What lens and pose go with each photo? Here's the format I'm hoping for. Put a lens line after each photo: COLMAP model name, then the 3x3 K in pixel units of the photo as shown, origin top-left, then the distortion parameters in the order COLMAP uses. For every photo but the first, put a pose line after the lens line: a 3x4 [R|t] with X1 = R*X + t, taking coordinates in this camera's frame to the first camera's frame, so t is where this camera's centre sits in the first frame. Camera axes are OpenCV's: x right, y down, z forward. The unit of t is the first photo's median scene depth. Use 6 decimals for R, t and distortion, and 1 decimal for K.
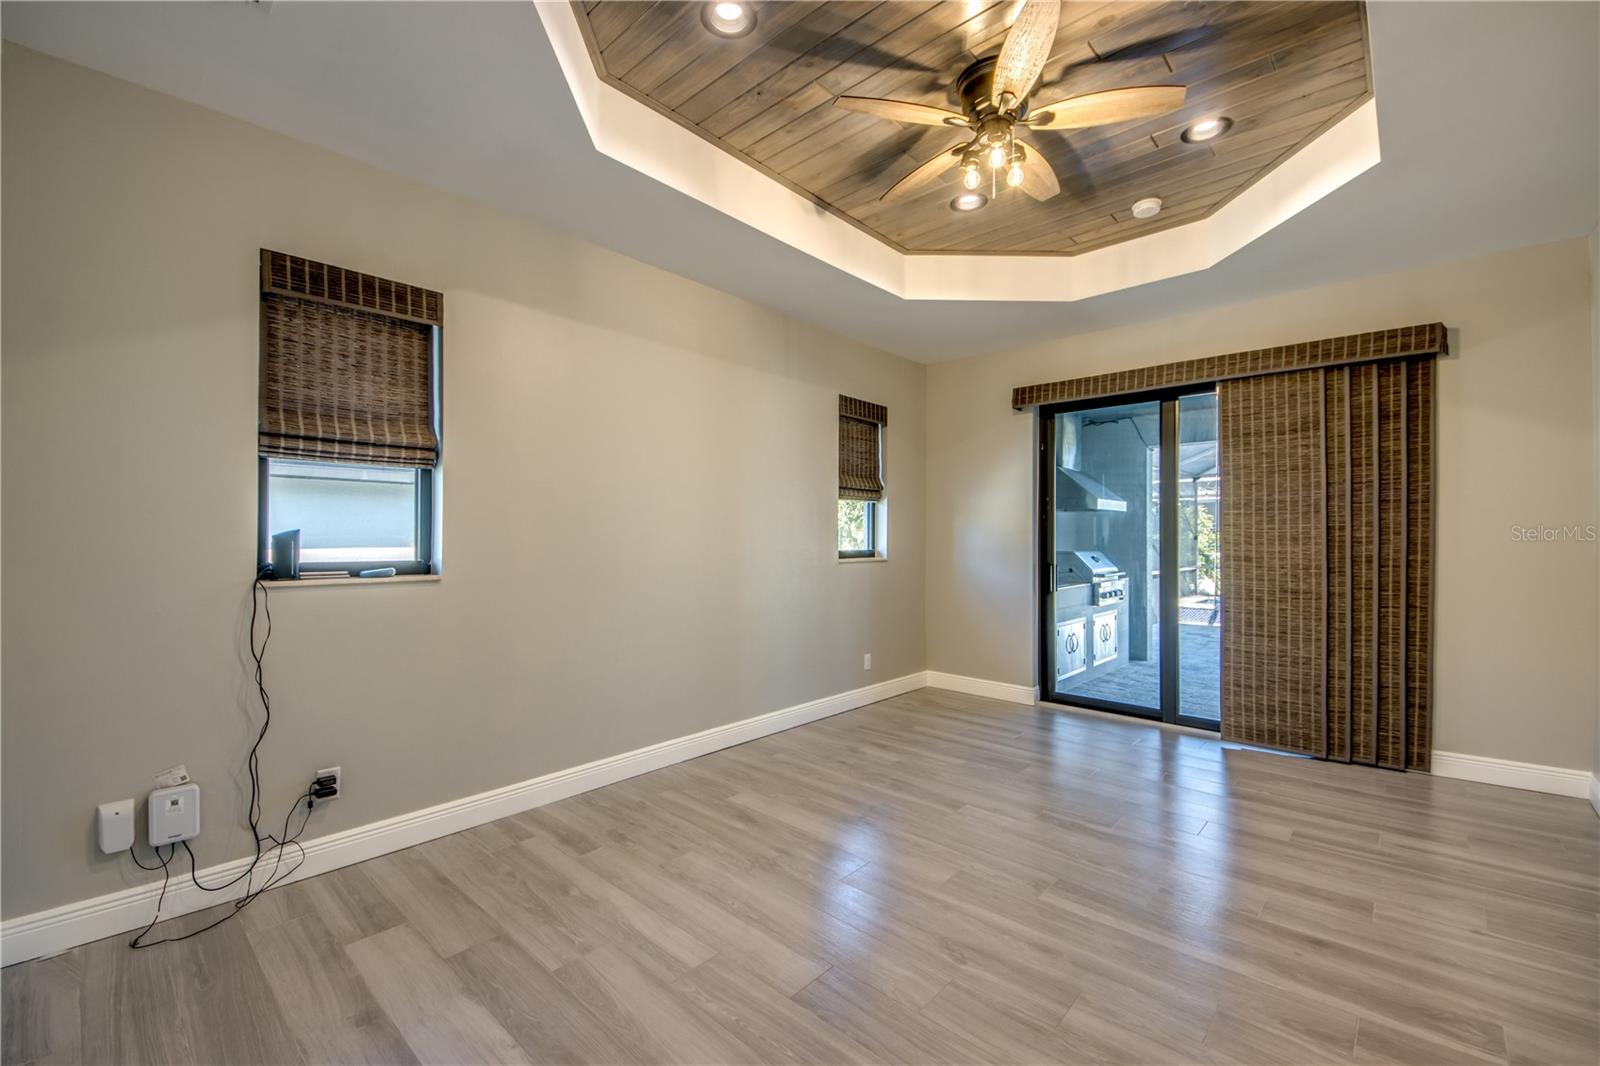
lens RADIAL K [[678.9, 0, 794.1], [0, 678.9, 519.7], [0, 0, 1]] dist [0.069798, -0.043547]
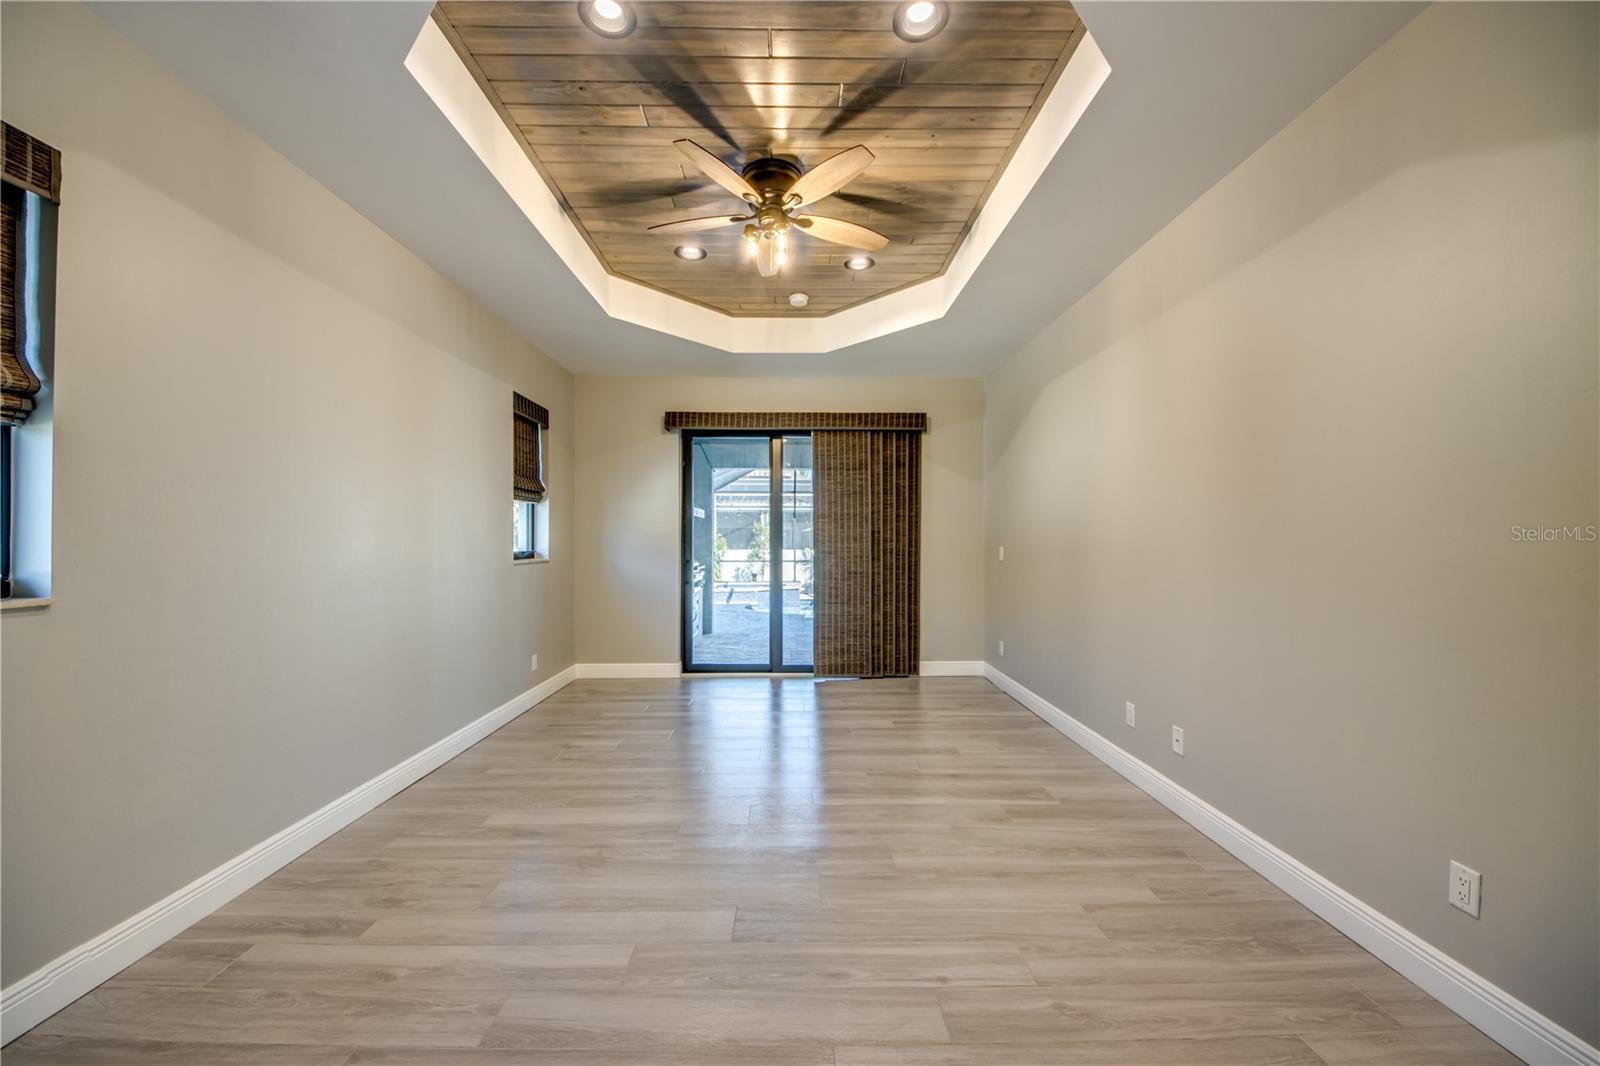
lens RADIAL K [[618.0, 0, 794.5], [0, 618.0, 527.1], [0, 0, 1]] dist [0.056397, -0.030216]
pose [[0.724177, 0.012047, 0.689509, -0.338367], [-0.016147, 0.999869, -0.000510, 0.004787], [-0.689425, -0.010764, 0.724277, 0.099414]]
